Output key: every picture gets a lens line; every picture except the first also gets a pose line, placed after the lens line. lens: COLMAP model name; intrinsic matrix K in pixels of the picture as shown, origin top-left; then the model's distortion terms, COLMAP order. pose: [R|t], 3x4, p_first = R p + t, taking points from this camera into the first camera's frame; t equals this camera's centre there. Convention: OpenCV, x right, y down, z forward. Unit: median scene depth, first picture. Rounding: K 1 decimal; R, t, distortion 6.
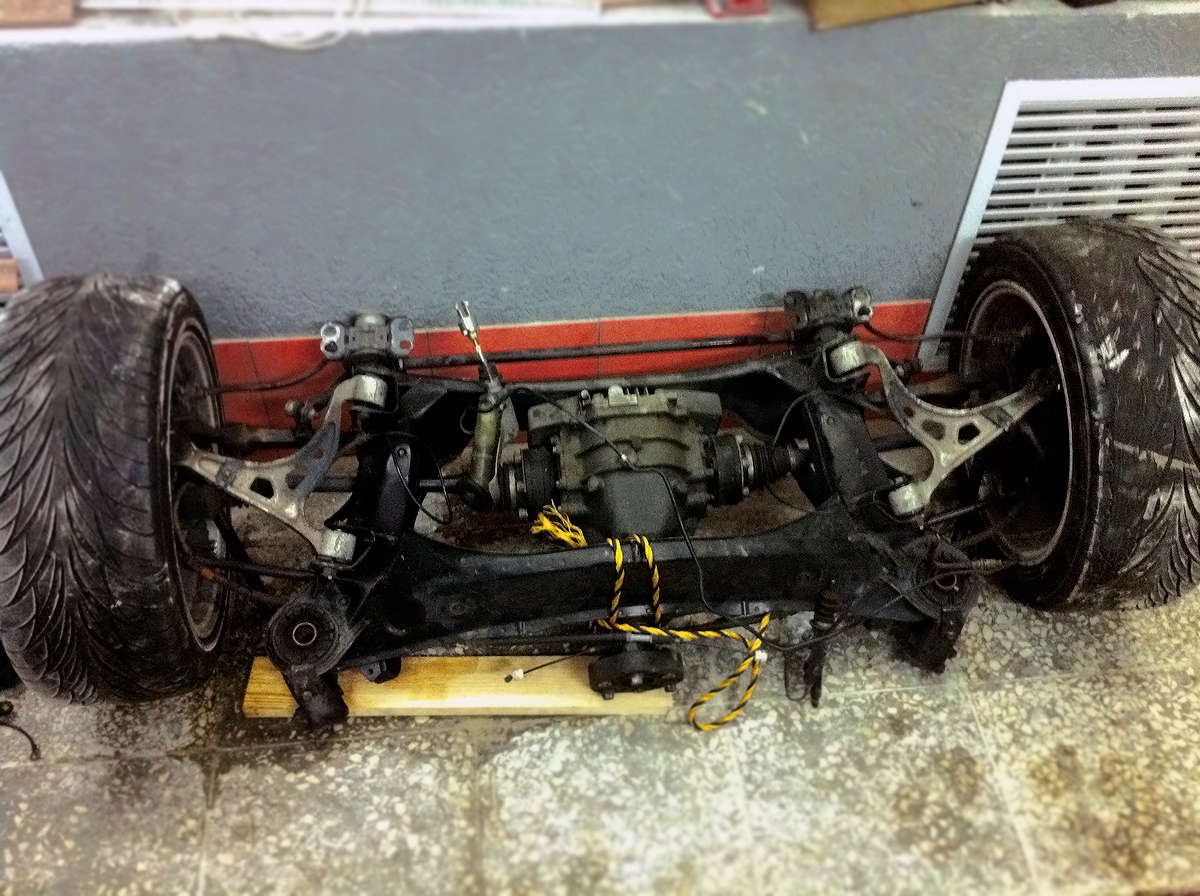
lens RADIAL K [[1208.7, 0, 551.9], [0, 1208.7, 467.7], [0, 0, 1]] dist [0.144099, -0.456712]
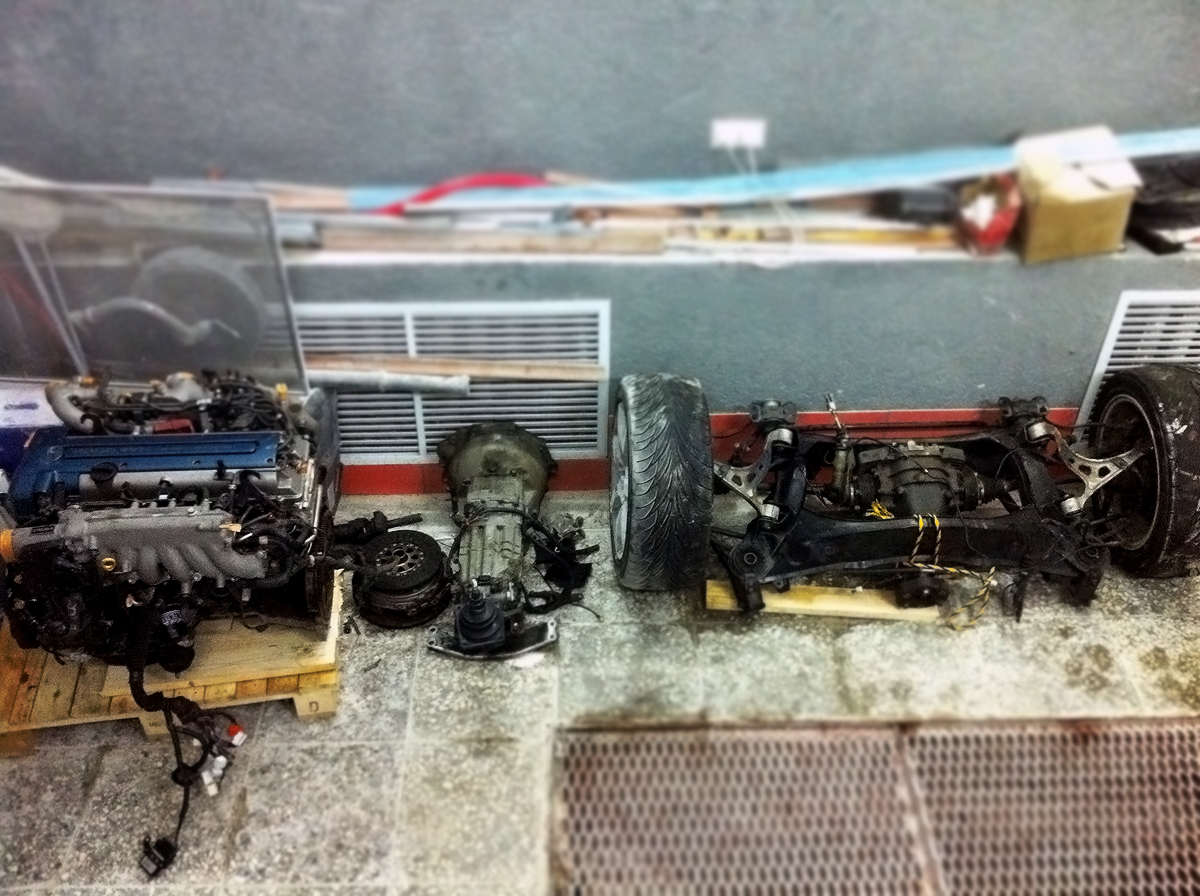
lens RADIAL K [[1118.3, 0, 600.0], [0, 1118.3, 448.0], [0, 0, 1]] dist [0.111359, -0.319470]
pose [[0.996741, 0.039557, -0.070301, -0.305881], [-0.048794, 0.989649, -0.134956, 0.203418], [0.064235, 0.137946, 0.988355, -0.759272]]
